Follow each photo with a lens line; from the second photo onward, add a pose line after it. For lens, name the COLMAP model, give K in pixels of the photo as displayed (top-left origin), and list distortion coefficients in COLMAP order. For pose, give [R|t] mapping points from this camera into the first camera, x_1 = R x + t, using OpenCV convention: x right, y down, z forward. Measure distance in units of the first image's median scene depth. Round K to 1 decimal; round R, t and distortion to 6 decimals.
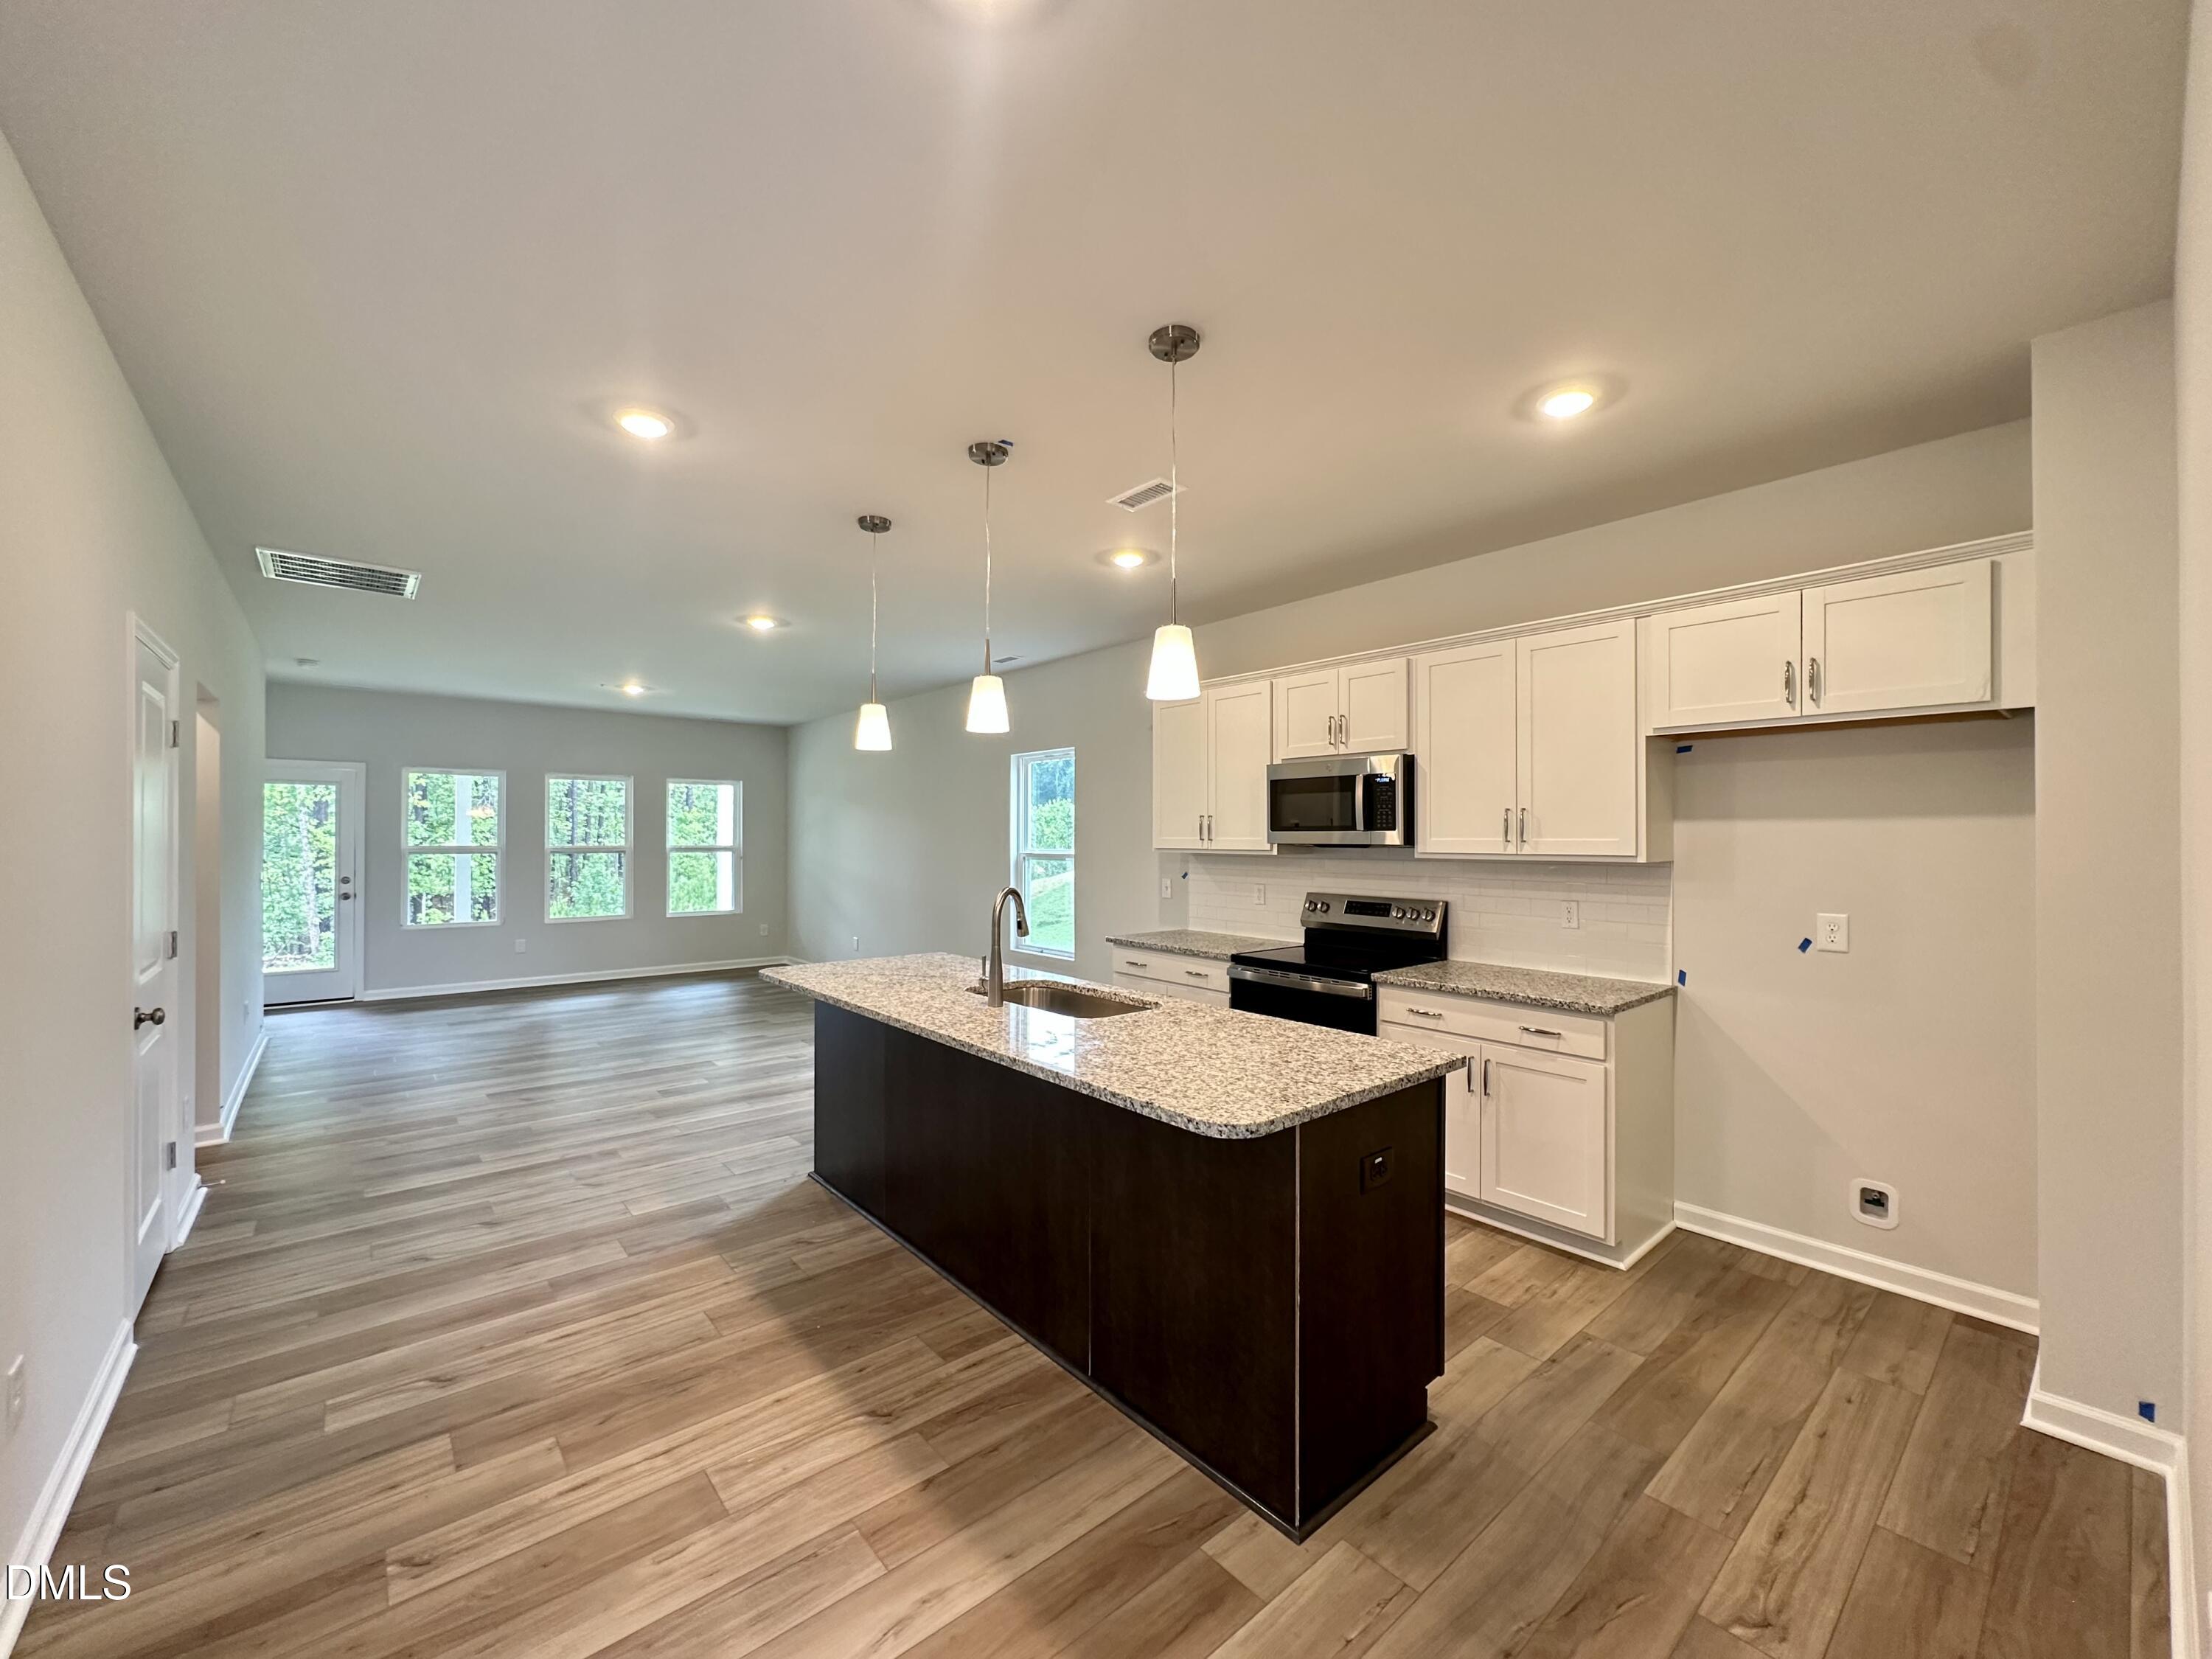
lens RADIAL K [[881.6, 0, 1114.4], [0, 881.6, 834.0], [0, 0, 1]] dist [-0.007623, 0.000519]
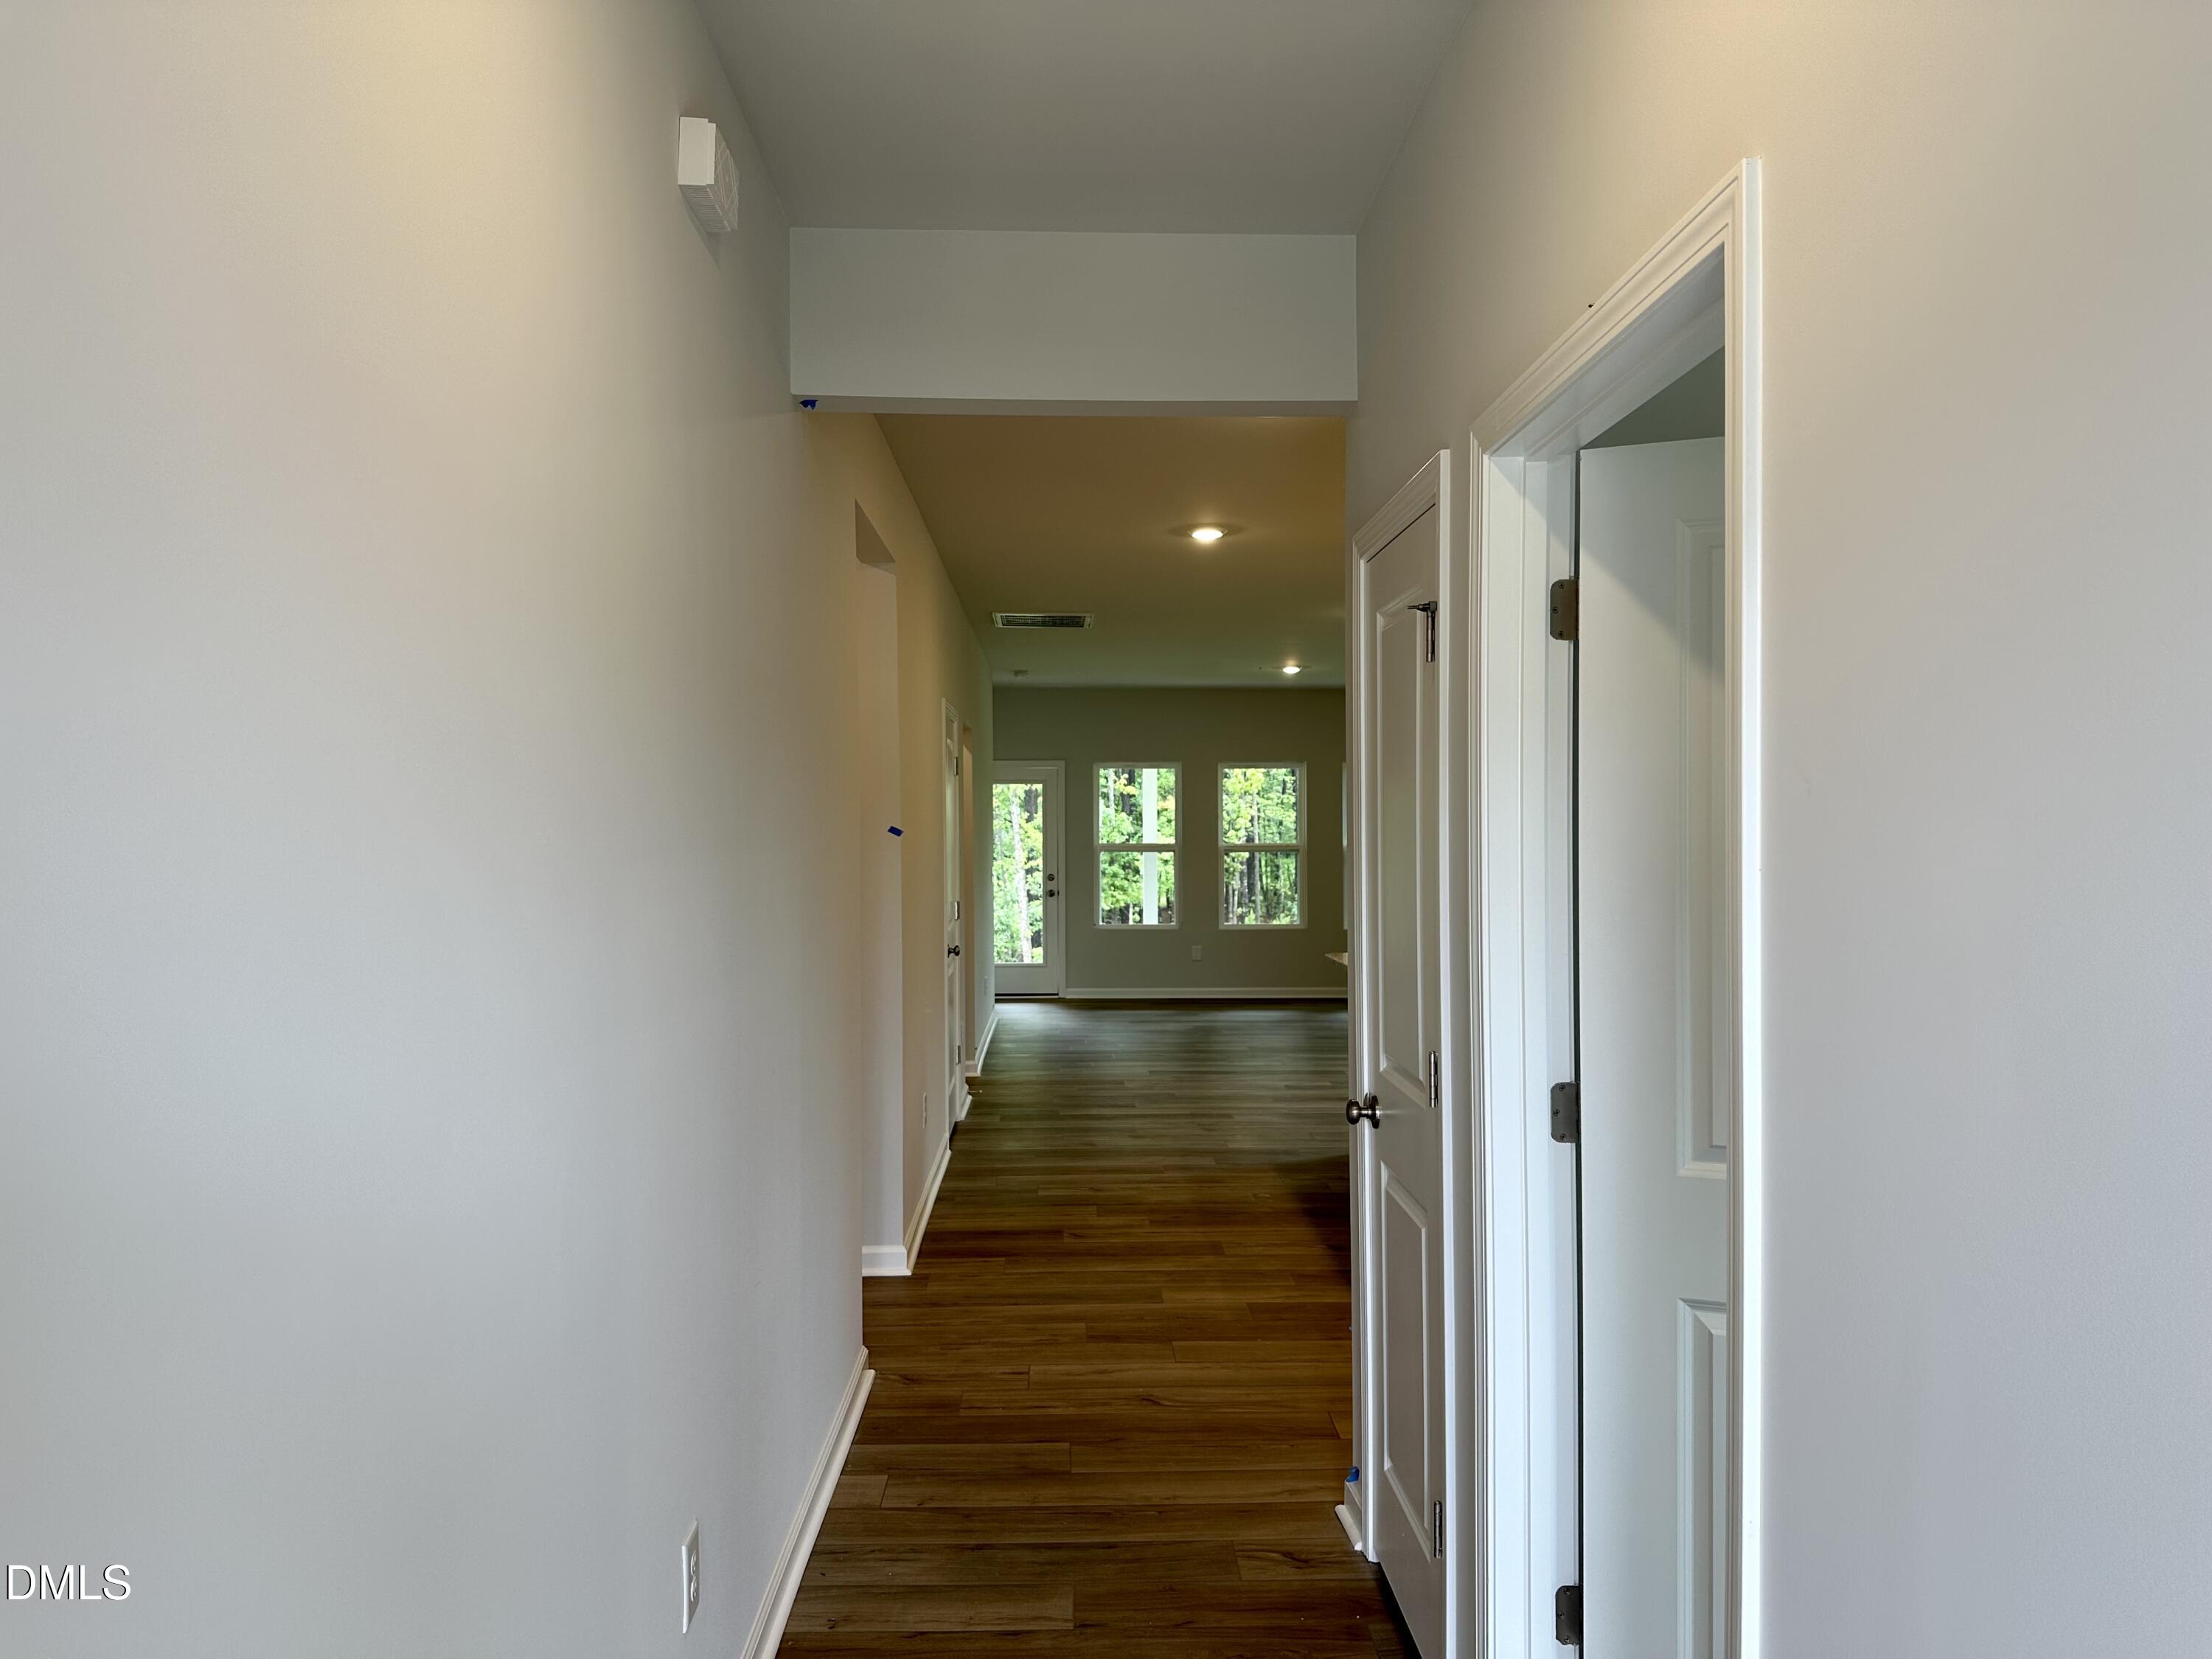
lens RADIAL K [[1548.3, 0, 1106.1], [0, 1548.3, 832.5], [0, 0, 1]] dist [0.000644, 0.000063]
pose [[0.773145, -0.005824, -0.634202, 0.298542], [0.010075, 0.999944, 0.003100, -0.003708], [0.634149, -0.008787, 0.773161, -0.332433]]
